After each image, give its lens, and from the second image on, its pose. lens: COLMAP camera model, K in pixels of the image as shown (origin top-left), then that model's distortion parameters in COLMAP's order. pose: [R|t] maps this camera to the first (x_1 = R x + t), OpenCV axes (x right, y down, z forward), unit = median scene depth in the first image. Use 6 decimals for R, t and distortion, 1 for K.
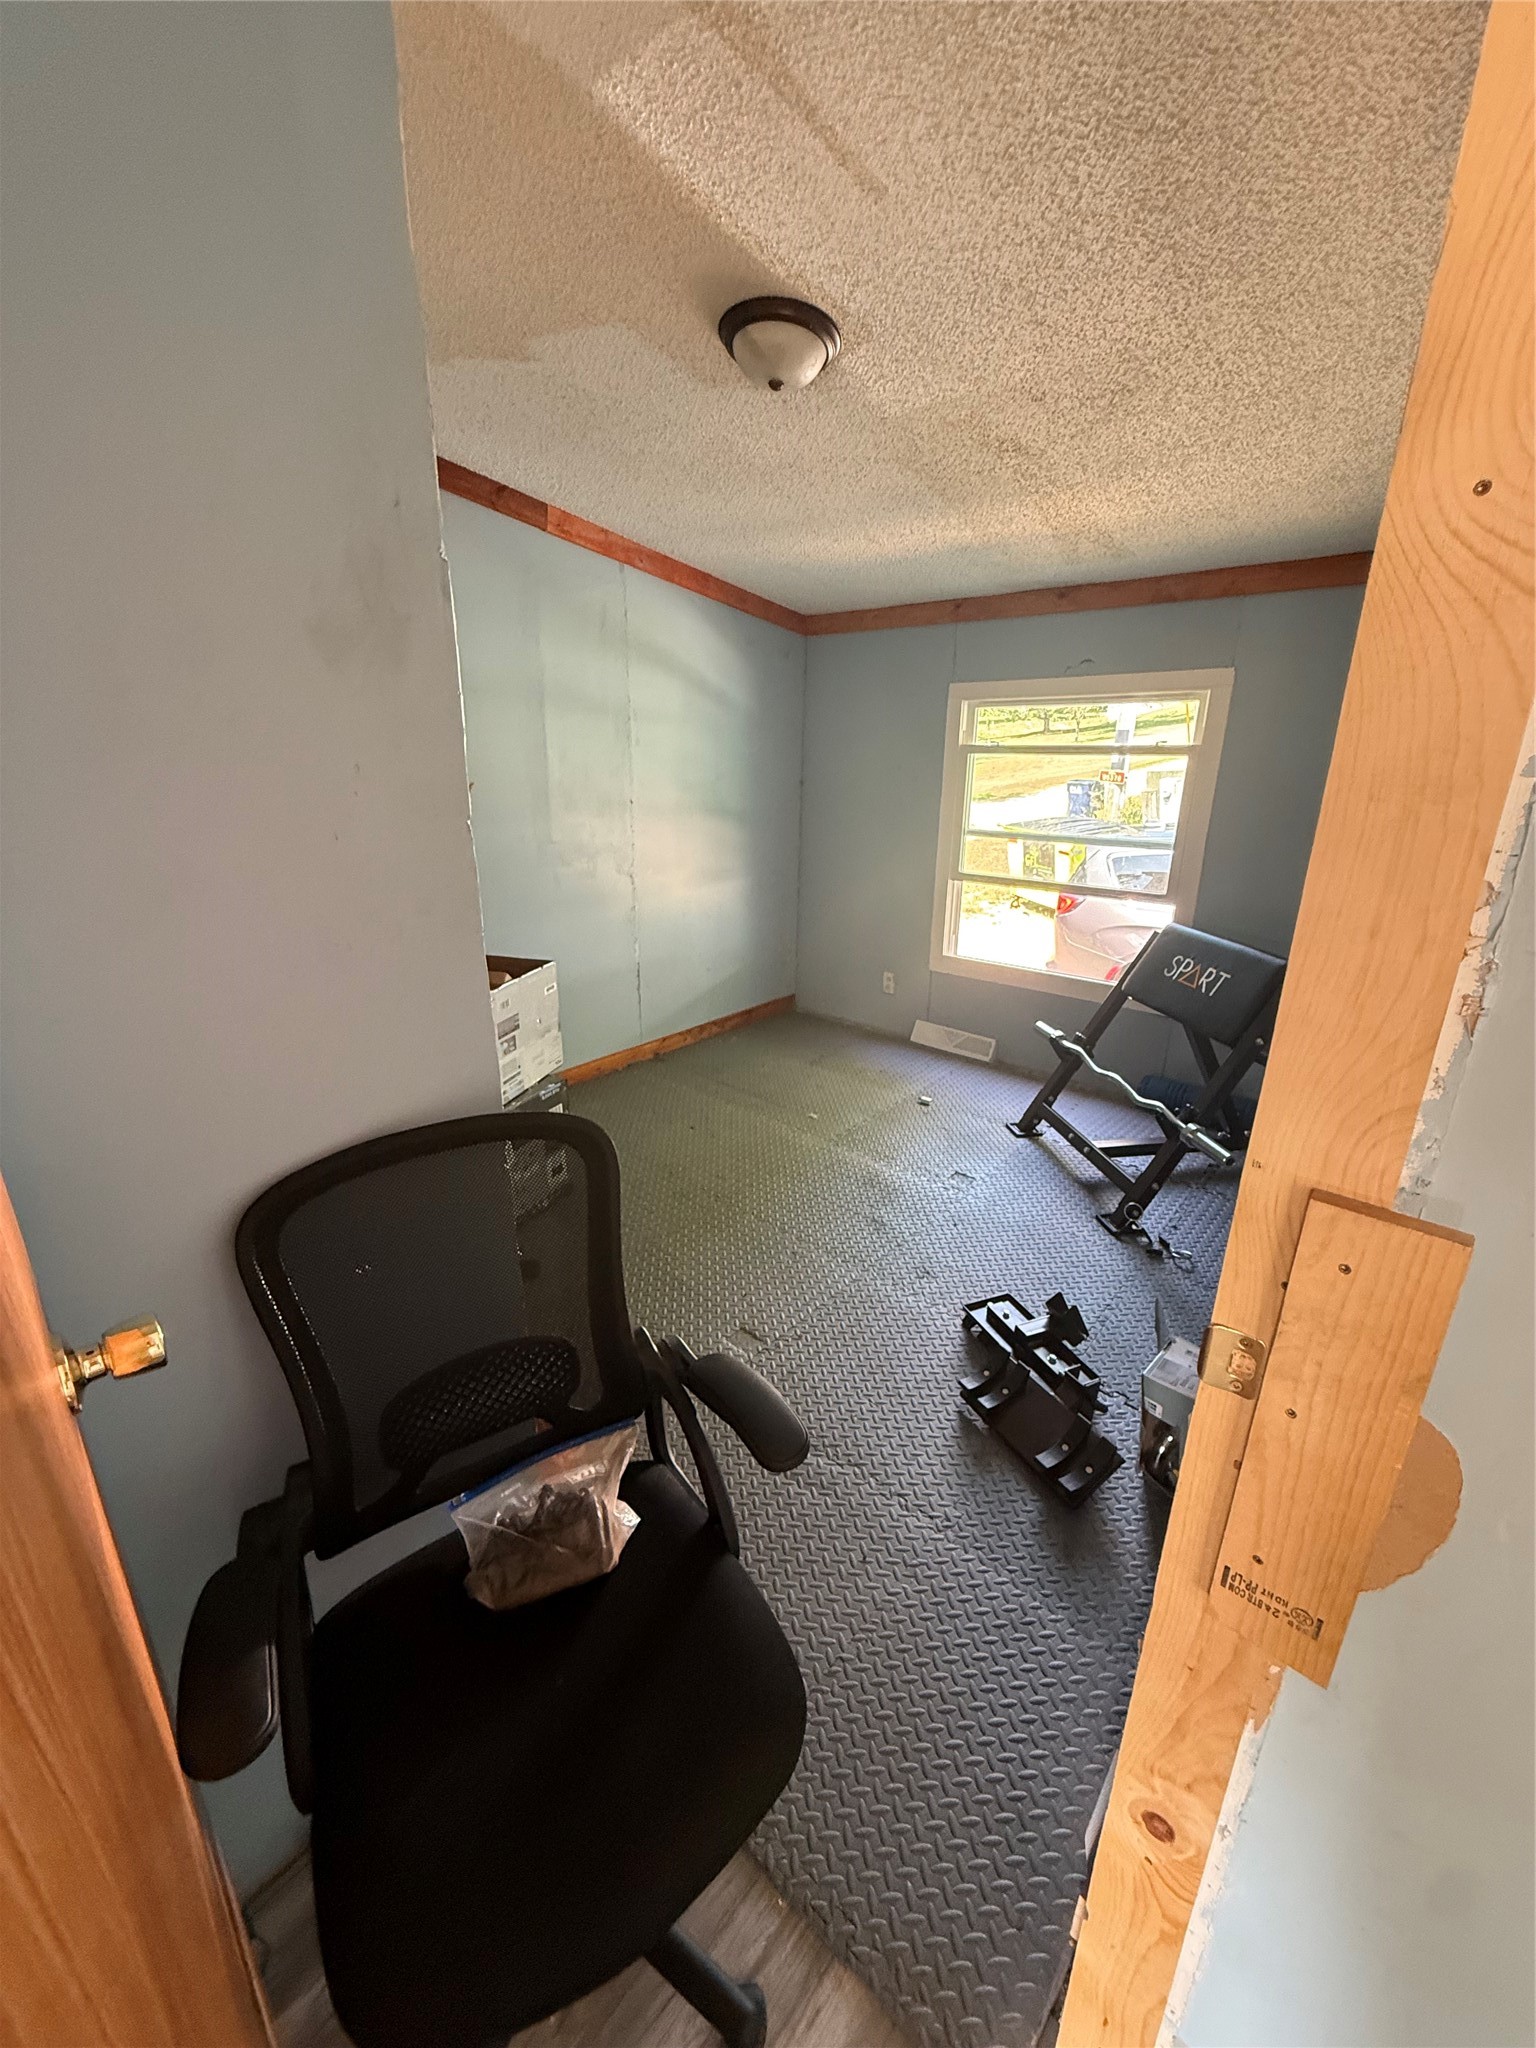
lens RADIAL K [[820.8, 0, 767.1], [0, 820.8, 1023.3], [0, 0, 1]] dist [-0.001042, 0.000099]
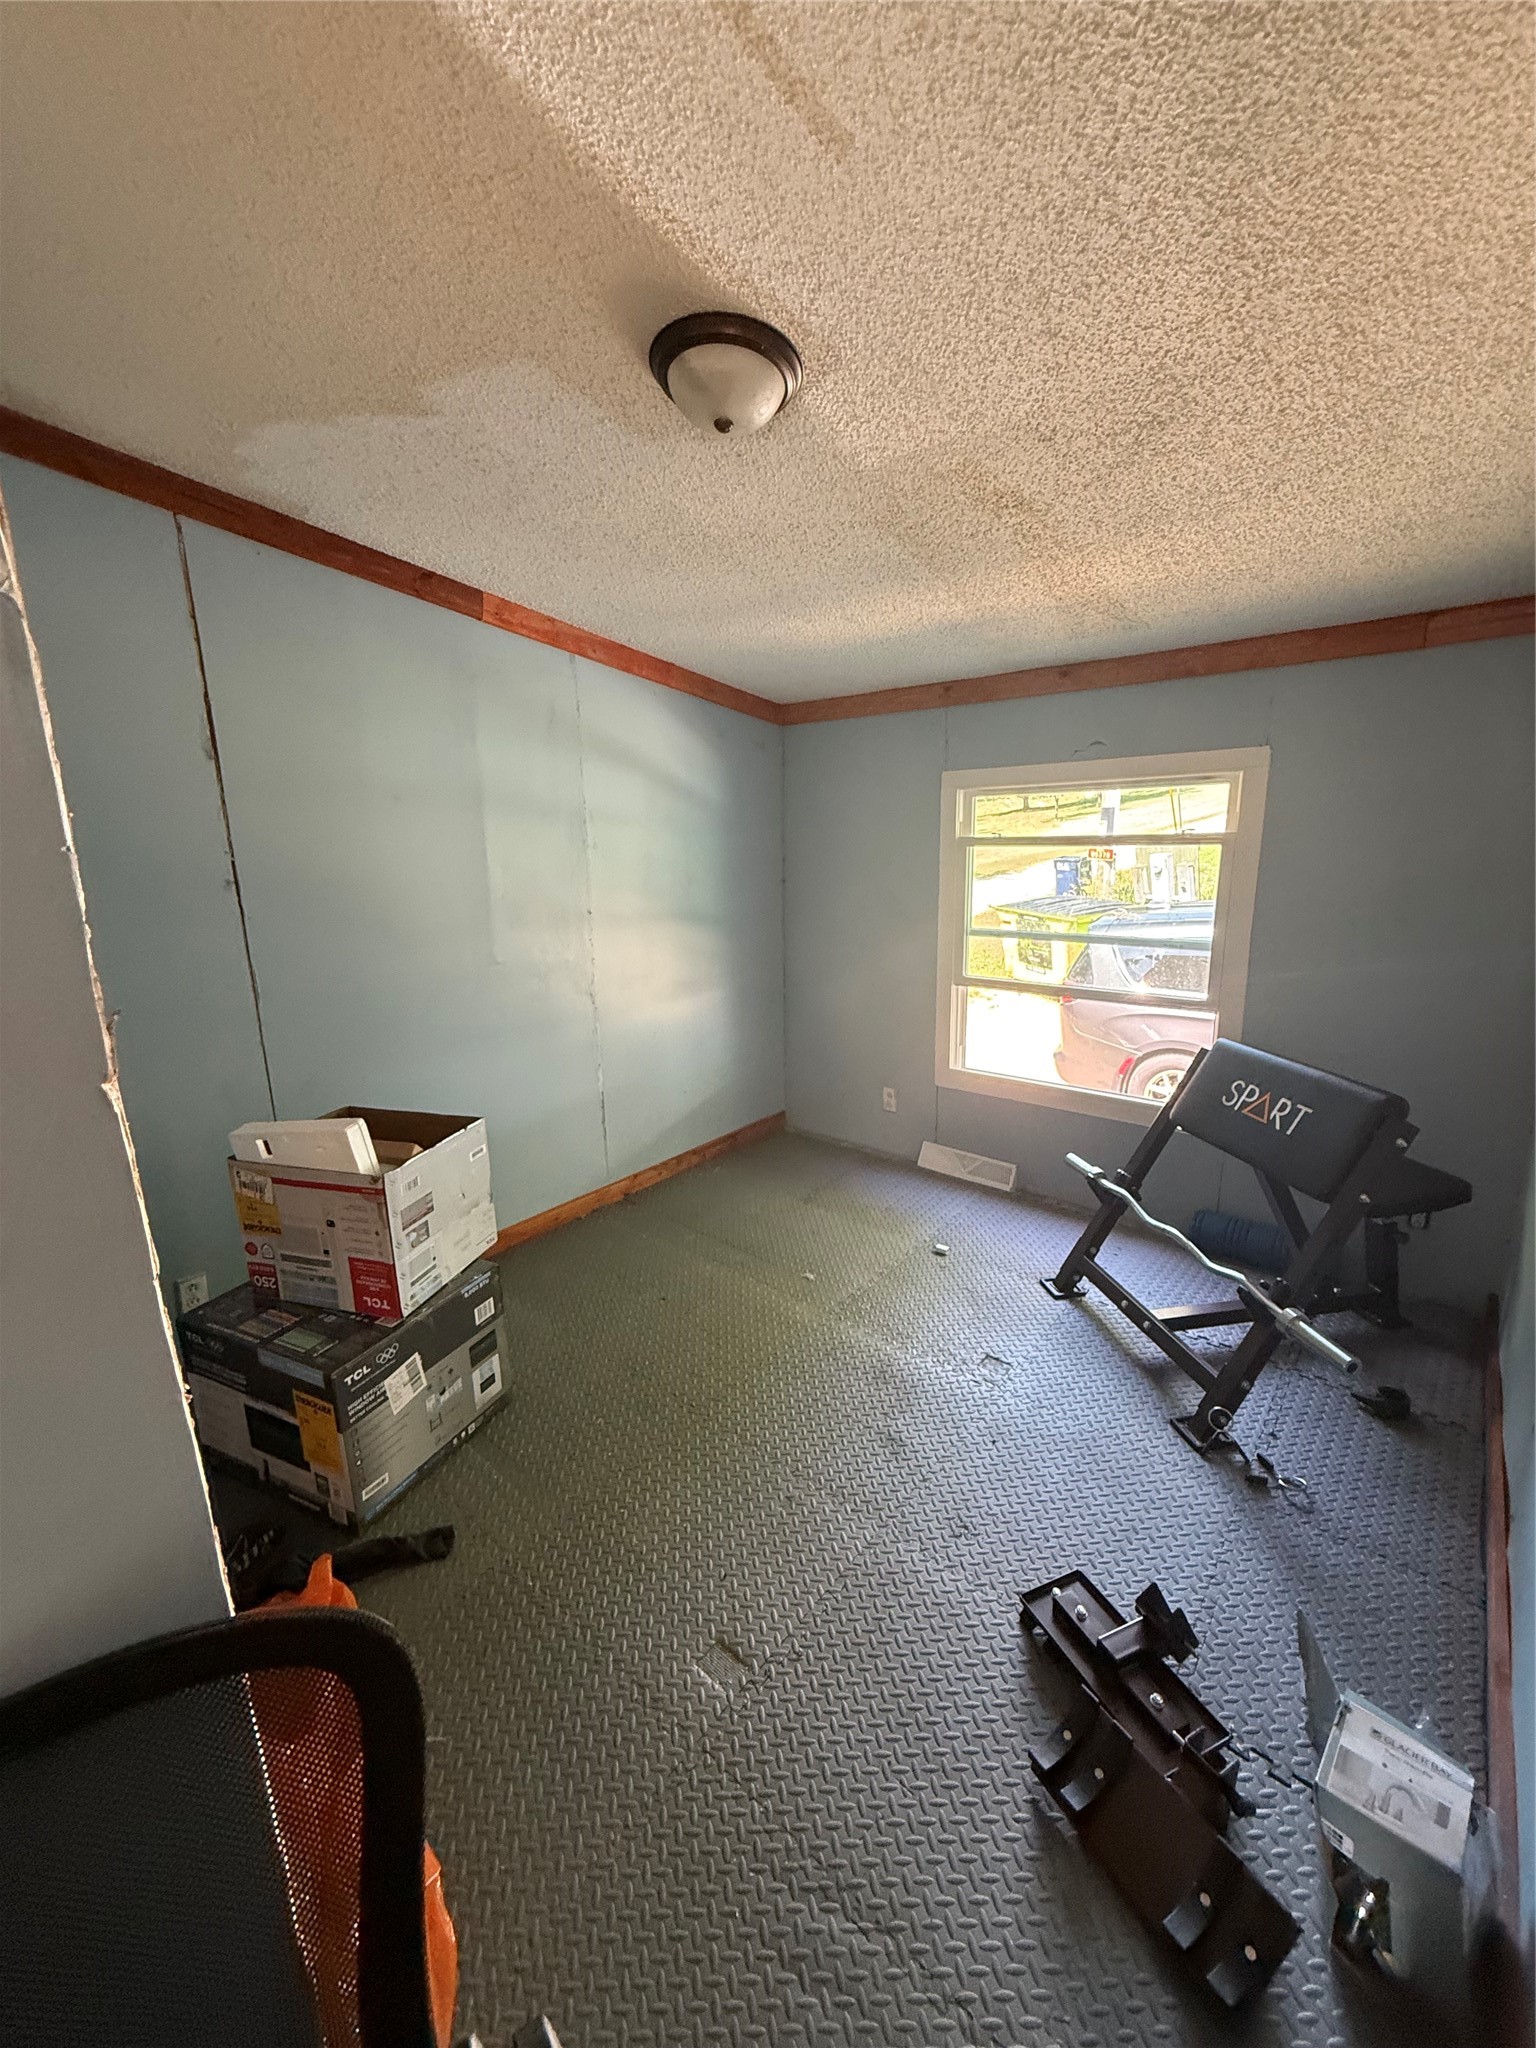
lens RADIAL K [[820.8, 0, 768.6], [0, 820.8, 1022.5], [0, 0, 1]] dist [-0.001042, 0.000099]
pose [[0.999422, -0.032750, 0.009169, 0.021609], [0.033476, 0.994875, -0.095410, -0.091145], [-0.005998, 0.095662, 0.995396, 0.195894]]
